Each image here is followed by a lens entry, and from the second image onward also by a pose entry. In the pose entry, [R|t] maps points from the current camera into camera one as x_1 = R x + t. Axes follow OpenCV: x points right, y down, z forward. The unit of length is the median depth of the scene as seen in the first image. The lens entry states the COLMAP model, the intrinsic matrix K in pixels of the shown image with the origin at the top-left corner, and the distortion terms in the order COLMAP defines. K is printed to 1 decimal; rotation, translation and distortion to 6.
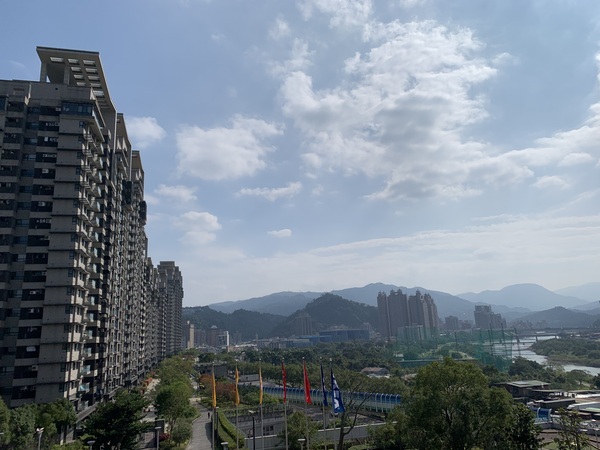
lens RADIAL K [[441.6, 0, 270.8], [0, 441.6, 223.4], [0, 0, 1]] dist [0.039722, -0.029245]
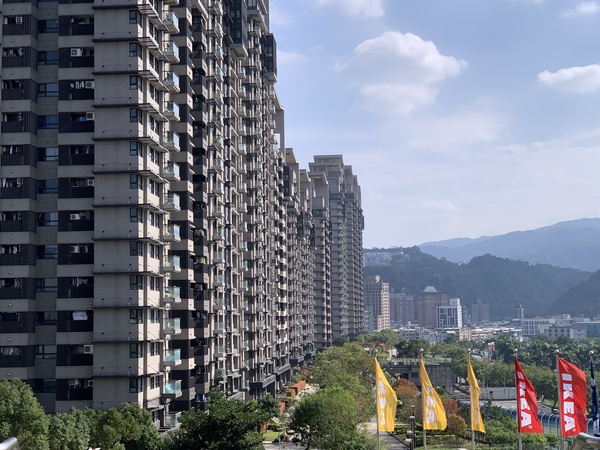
lens RADIAL K [[988.9, 0, 300.0], [0, 988.9, 225.0], [0, 0, 1]] dist [0.063114, 0.234595]
pose [[0.951971, 0.004418, -0.306157, 0.100070], [0.044865, 0.987091, 0.153745, -0.010504], [0.302884, -0.160097, 0.939484, -0.066233]]
